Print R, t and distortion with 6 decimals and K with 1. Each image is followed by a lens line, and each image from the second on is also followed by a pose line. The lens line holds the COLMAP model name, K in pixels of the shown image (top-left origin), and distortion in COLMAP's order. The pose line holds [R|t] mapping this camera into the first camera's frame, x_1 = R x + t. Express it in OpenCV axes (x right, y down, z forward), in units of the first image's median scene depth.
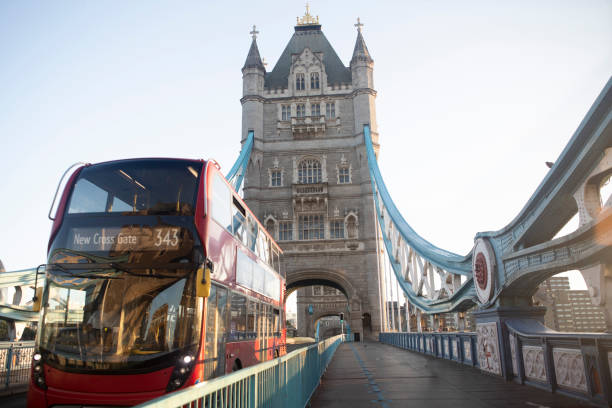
lens RADIAL K [[475.6, 0, 306.0], [0, 475.6, 204.0], [0, 0, 1]] dist [-0.087122, -0.000185]
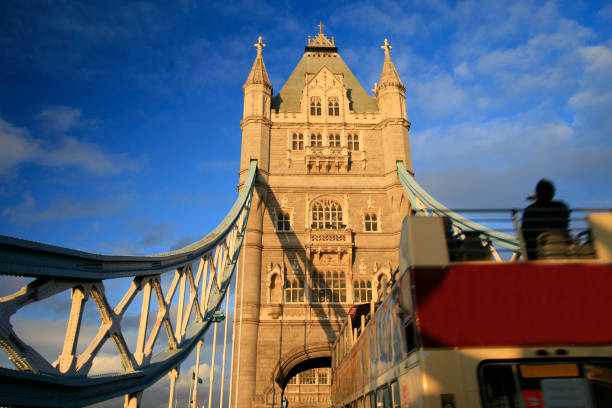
lens RADIAL K [[512.0, 0, 306.0], [0, 512.0, 204.0], [0, 0, 1]] dist [-0.007350, -0.000792]
pose [[0.993323, 0.062776, 0.096787, -0.107798], [-0.046988, 0.986393, -0.157546, 0.047236], [-0.105361, 0.151946, 0.982757, 0.173573]]
